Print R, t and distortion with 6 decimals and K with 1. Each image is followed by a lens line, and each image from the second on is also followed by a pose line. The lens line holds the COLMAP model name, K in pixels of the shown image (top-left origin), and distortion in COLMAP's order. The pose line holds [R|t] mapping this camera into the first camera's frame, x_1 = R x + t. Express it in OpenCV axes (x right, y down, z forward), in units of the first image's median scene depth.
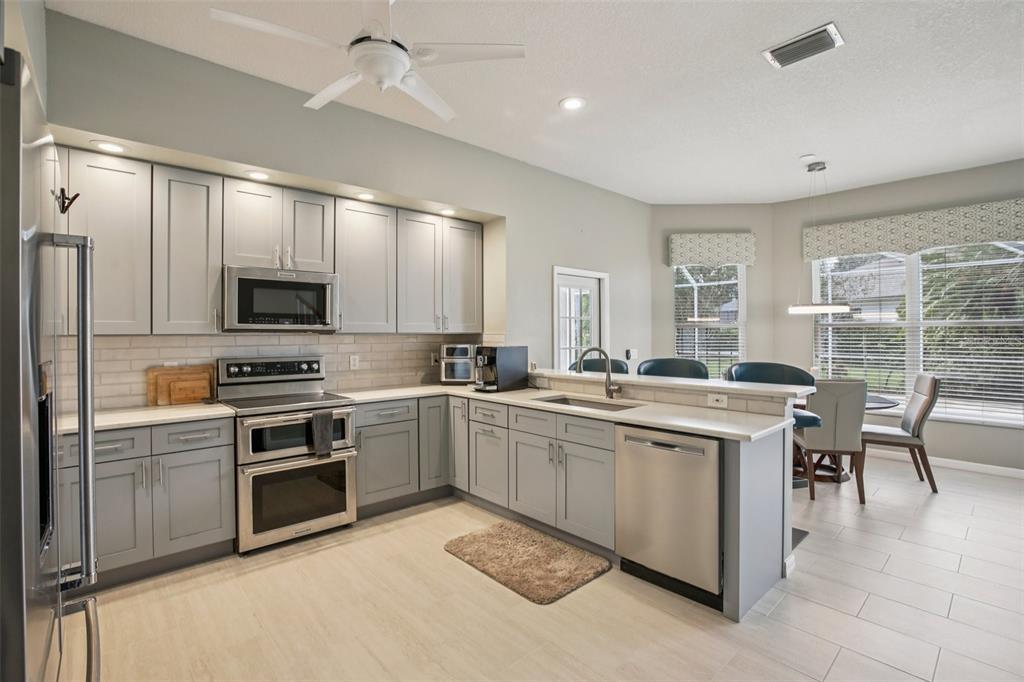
lens RADIAL K [[470.4, 0, 501.8], [0, 470.4, 336.3], [0, 0, 1]] dist [-0.075883, 0.037058]
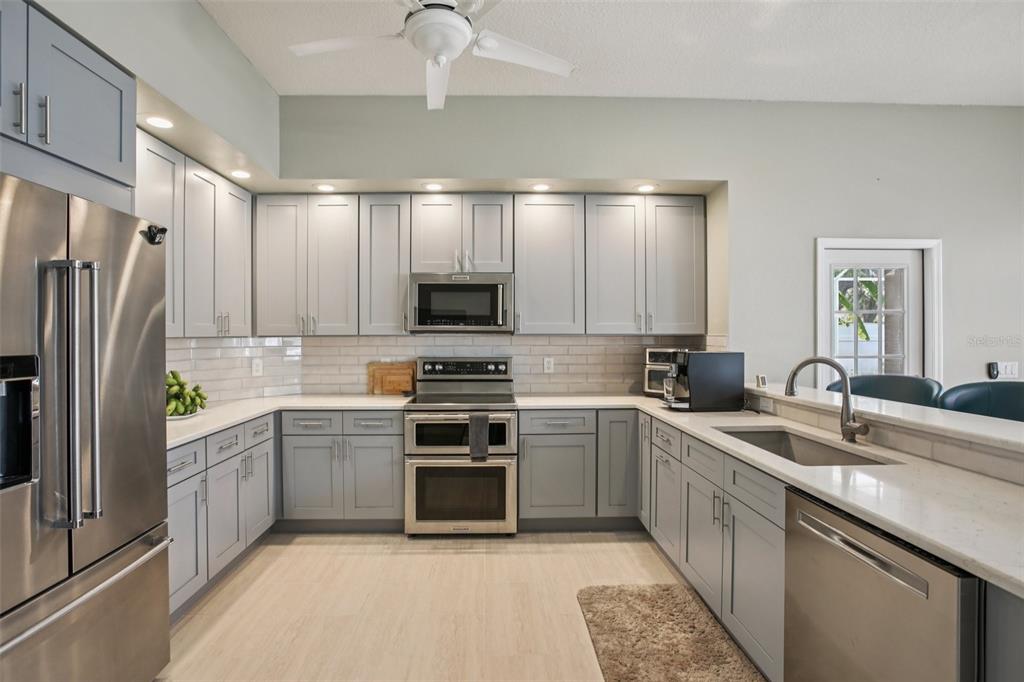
lens RADIAL K [[470.4, 0, 501.8], [0, 470.4, 336.3], [0, 0, 1]] dist [-0.075883, 0.037058]
pose [[0.760867, 0.005163, -0.648887, 0.276729], [-0.005046, 0.999985, 0.002040, -0.004609], [0.648888, 0.001722, 0.760882, 0.255213]]
